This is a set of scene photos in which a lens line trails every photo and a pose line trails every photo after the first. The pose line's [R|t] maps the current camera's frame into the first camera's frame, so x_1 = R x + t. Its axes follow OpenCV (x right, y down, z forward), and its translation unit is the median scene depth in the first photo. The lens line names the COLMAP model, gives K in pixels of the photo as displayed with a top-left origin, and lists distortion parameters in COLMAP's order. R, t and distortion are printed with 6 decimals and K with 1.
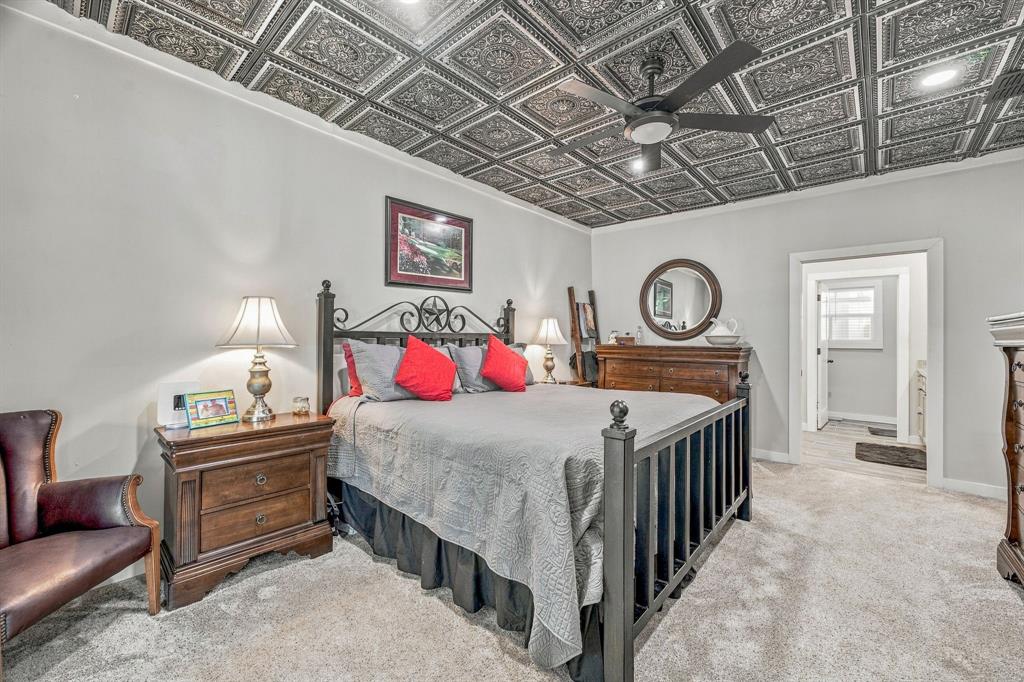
lens RADIAL K [[424.0, 0, 511.0], [0, 424.0, 326.1], [0, 0, 1]] dist [-0.001480, -0.000119]
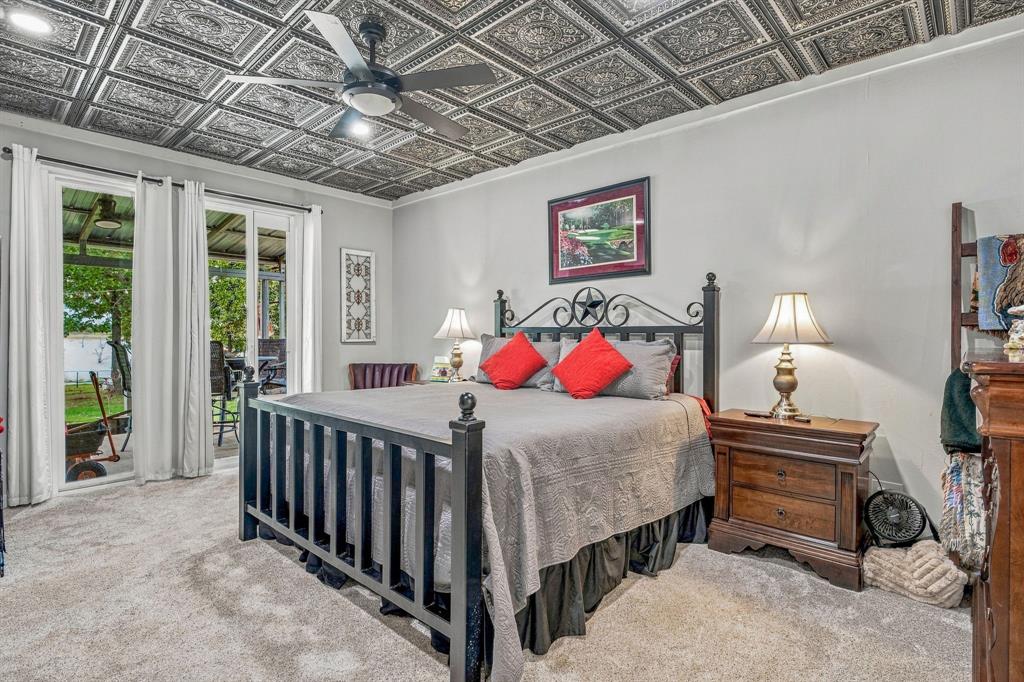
lens RADIAL K [[368.8, 0, 495.4], [0, 368.8, 338.4], [0, 0, 1]] dist [0.000836, 0.000169]
pose [[0.131045, 0.008290, -0.991342, 0.577348], [0.025803, 0.999598, 0.011770, 0.025067], [0.991041, -0.027122, 0.130778, 0.681528]]
